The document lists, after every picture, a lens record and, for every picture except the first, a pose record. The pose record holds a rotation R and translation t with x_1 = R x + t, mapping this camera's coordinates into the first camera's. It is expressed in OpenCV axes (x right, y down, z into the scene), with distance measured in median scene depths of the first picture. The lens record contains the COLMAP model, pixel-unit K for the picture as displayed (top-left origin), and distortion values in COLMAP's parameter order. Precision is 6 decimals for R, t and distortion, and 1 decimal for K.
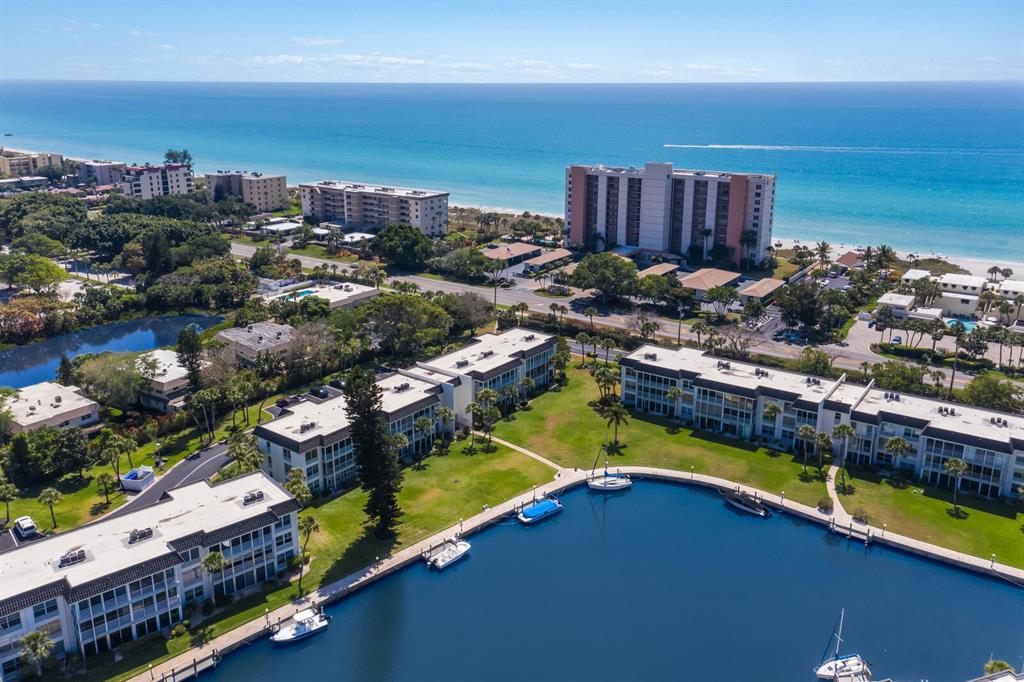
lens RADIAL K [[808.8, 0, 541.7], [0, 808.8, 361.7], [0, 0, 1]] dist [0.084089, -0.000021]
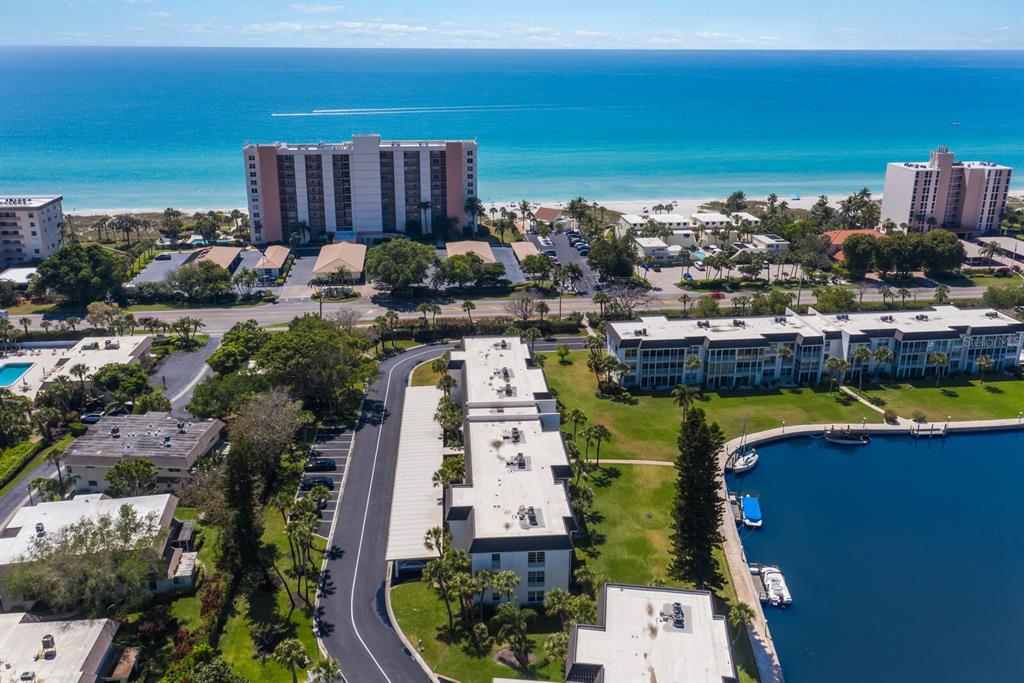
lens RADIAL K [[824.6, 0, 530.6], [0, 824.6, 343.4], [0, 0, 1]] dist [0.040645, 0.006743]
pose [[0.755797, -0.229457, 0.613287, -0.616463], [0.217024, 0.971434, 0.096001, -0.125895], [-0.617796, 0.060541, 0.784004, 0.328480]]
